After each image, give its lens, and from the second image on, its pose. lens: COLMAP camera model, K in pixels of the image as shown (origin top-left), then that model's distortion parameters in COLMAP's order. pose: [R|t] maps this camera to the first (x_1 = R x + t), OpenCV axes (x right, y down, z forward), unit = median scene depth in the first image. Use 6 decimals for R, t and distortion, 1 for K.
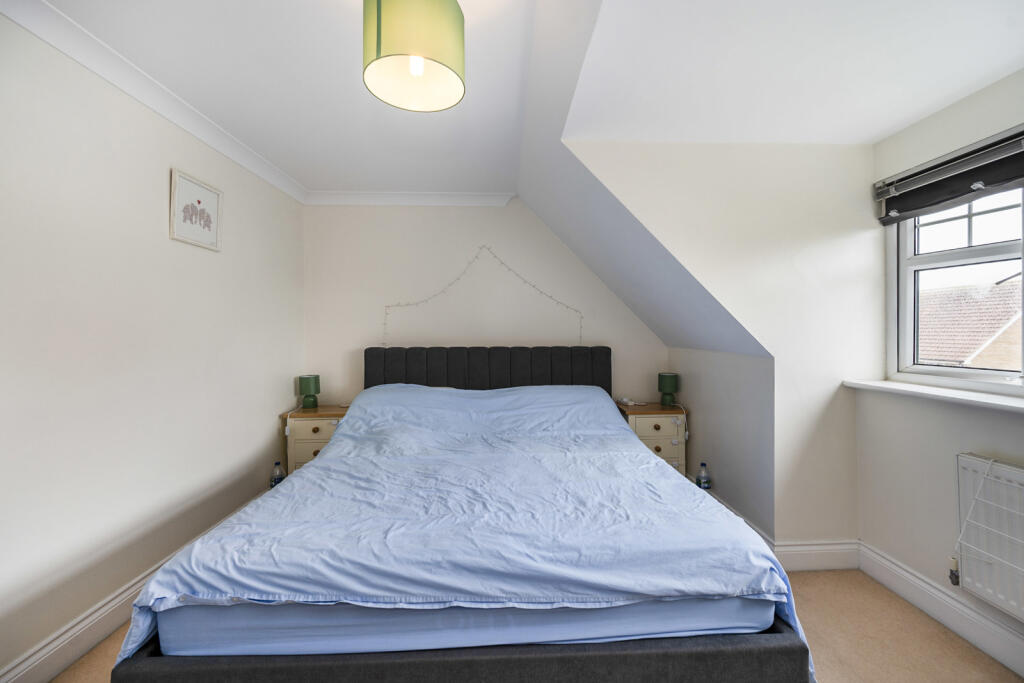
lens RADIAL K [[408.5, 0, 508.7], [0, 408.5, 333.5], [0, 0, 1]] dist [0.001791, 0.000377]
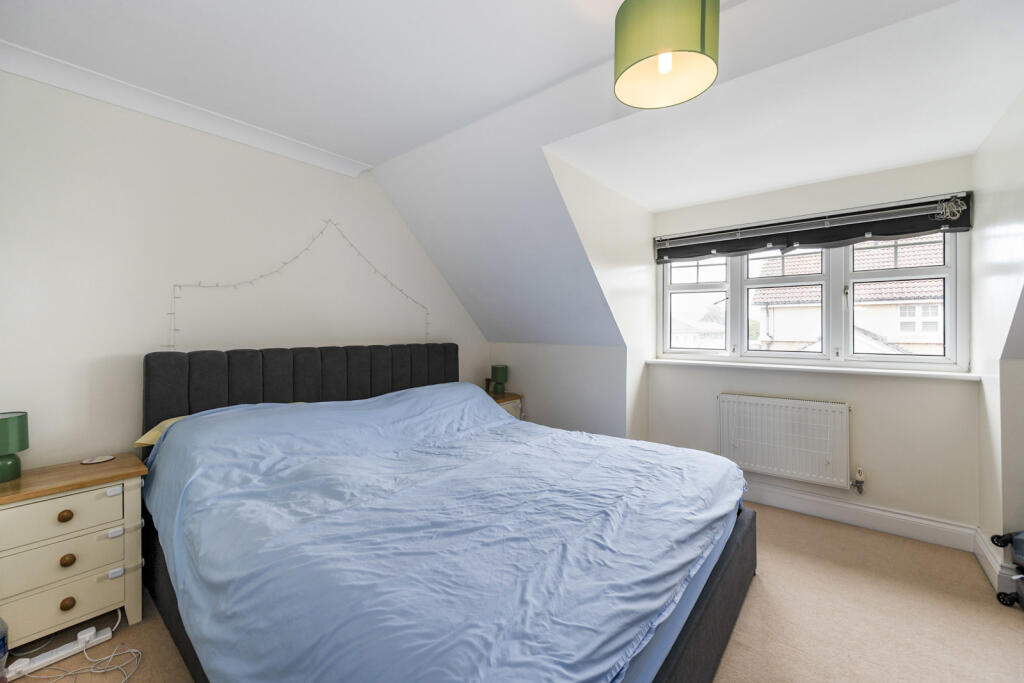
lens RADIAL K [[408.5, 0, 508.7], [0, 408.5, 333.5], [0, 0, 1]] dist [0.001791, 0.000377]
pose [[0.668020, -0.003139, 0.744137, -0.771803], [0.001594, 0.999995, 0.002787, 0.008722], [-0.744142, -0.000676, 0.668021, 0.387030]]
